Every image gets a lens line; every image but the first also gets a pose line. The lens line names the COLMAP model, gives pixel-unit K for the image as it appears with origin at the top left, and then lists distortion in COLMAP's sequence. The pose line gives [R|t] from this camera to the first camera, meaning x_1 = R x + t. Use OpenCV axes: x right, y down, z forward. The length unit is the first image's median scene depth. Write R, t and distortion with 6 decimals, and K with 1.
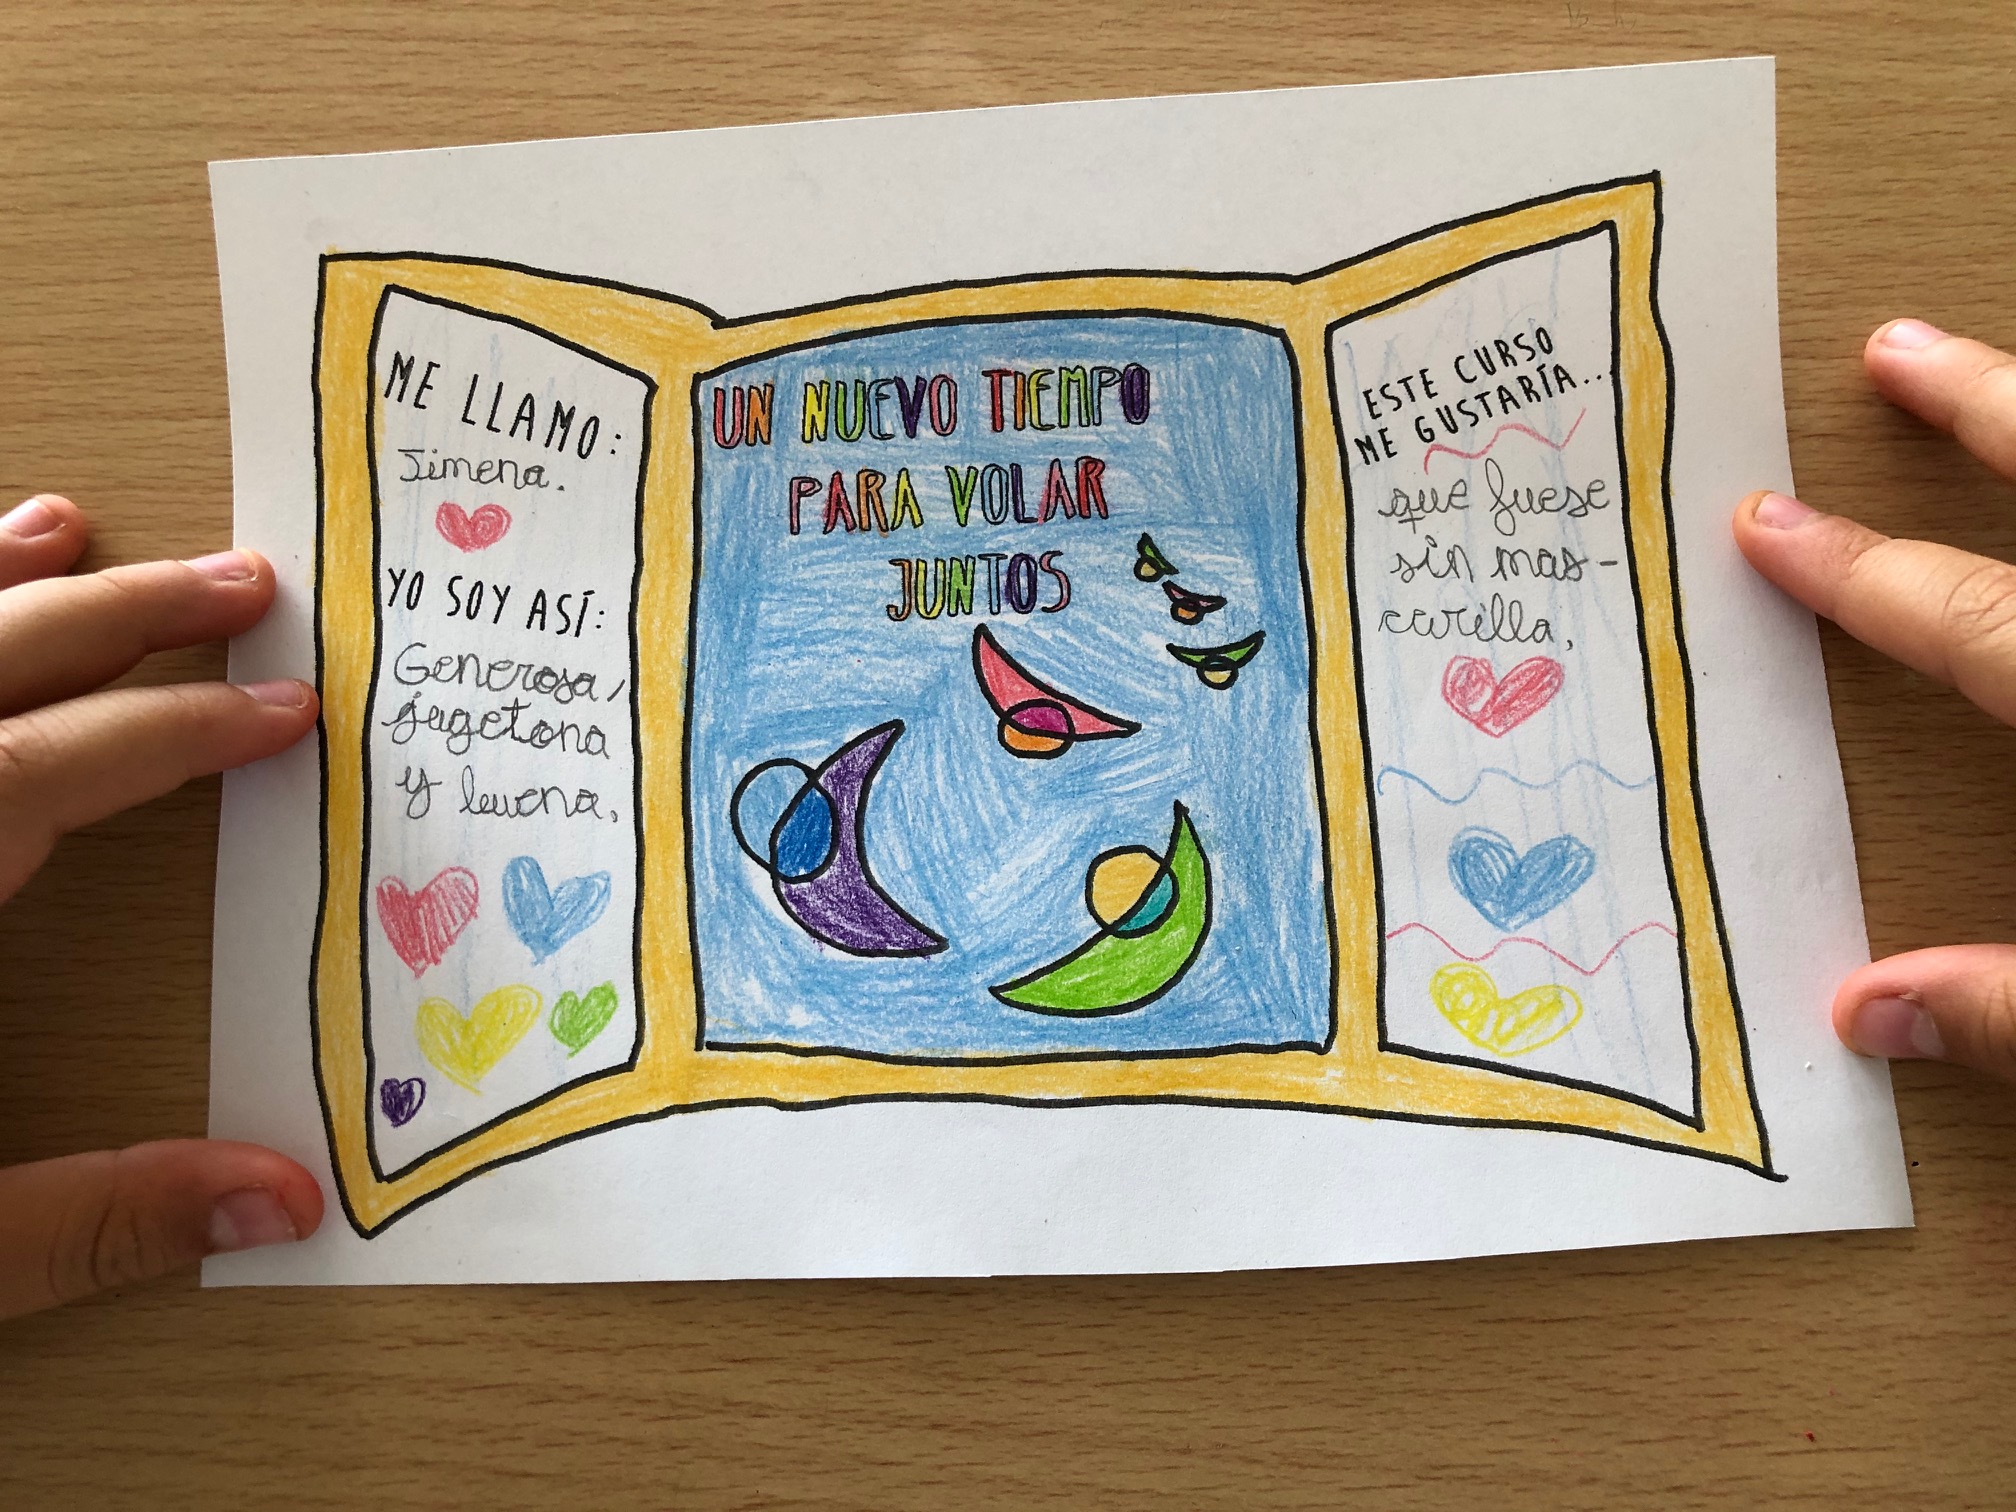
lens RADIAL K [[1651.3, 0, 999.7], [0, 1651.3, 832.5], [0, 0, 1]] dist [0.002973, 0.000502]
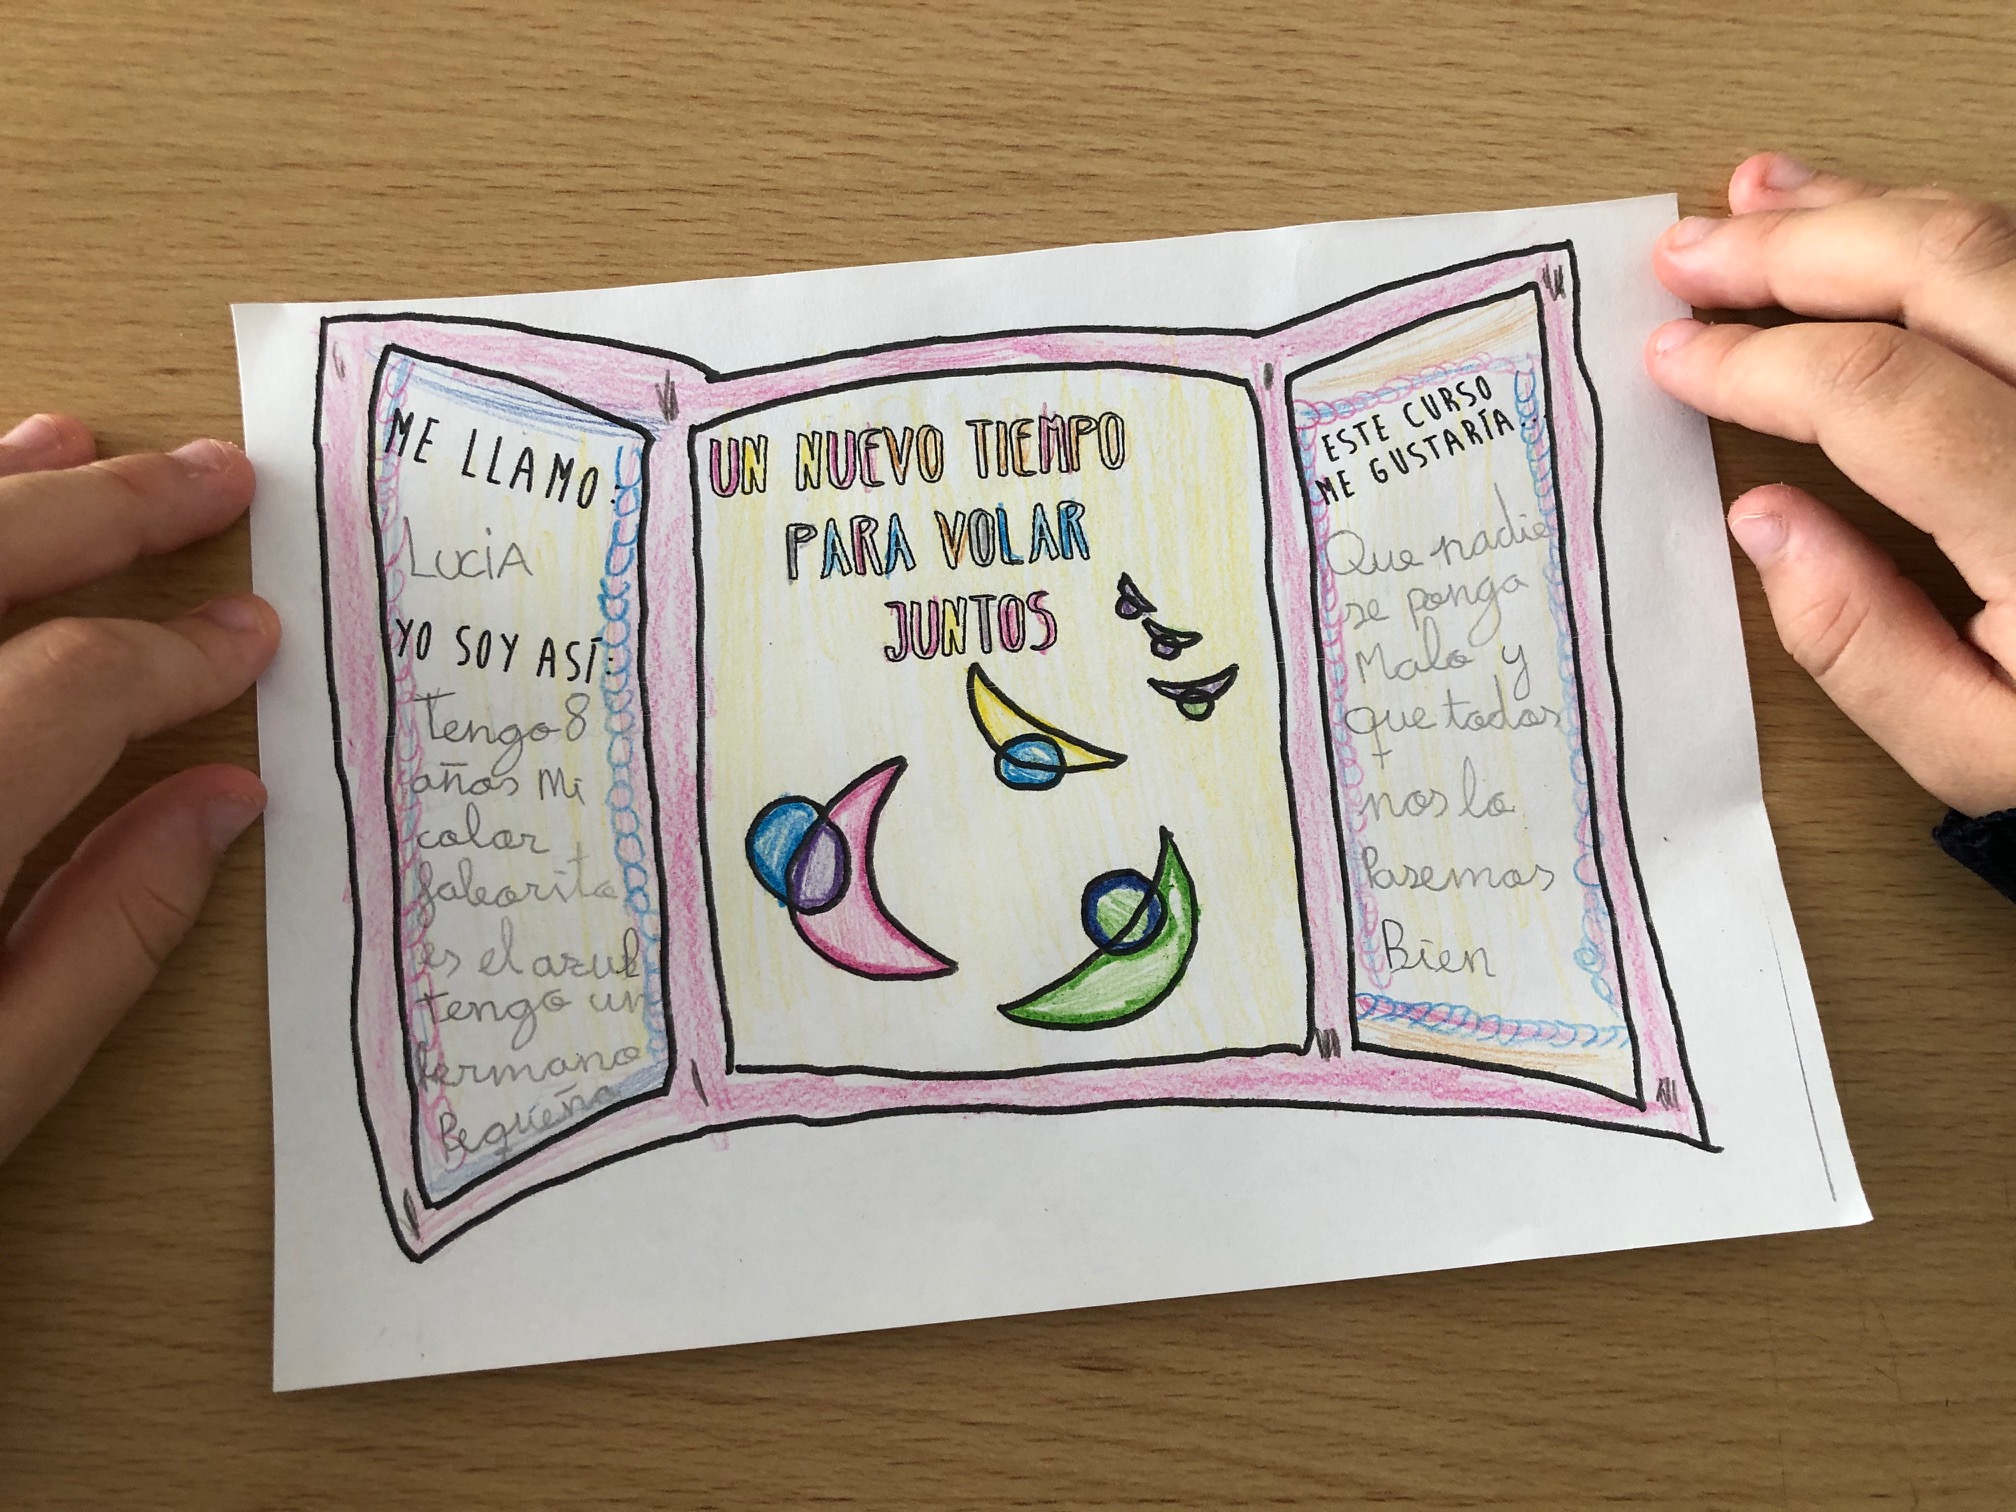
lens RADIAL K [[1800.4, 0, 1091.6], [0, 1800.4, 751.5], [0, 0, 1]] dist [0.045008, -0.208334]
pose [[0.997270, -0.029282, 0.067782, -0.015625], [0.032128, 0.998631, -0.041286, -0.017547], [-0.066480, 0.043351, 0.996846, -0.156348]]
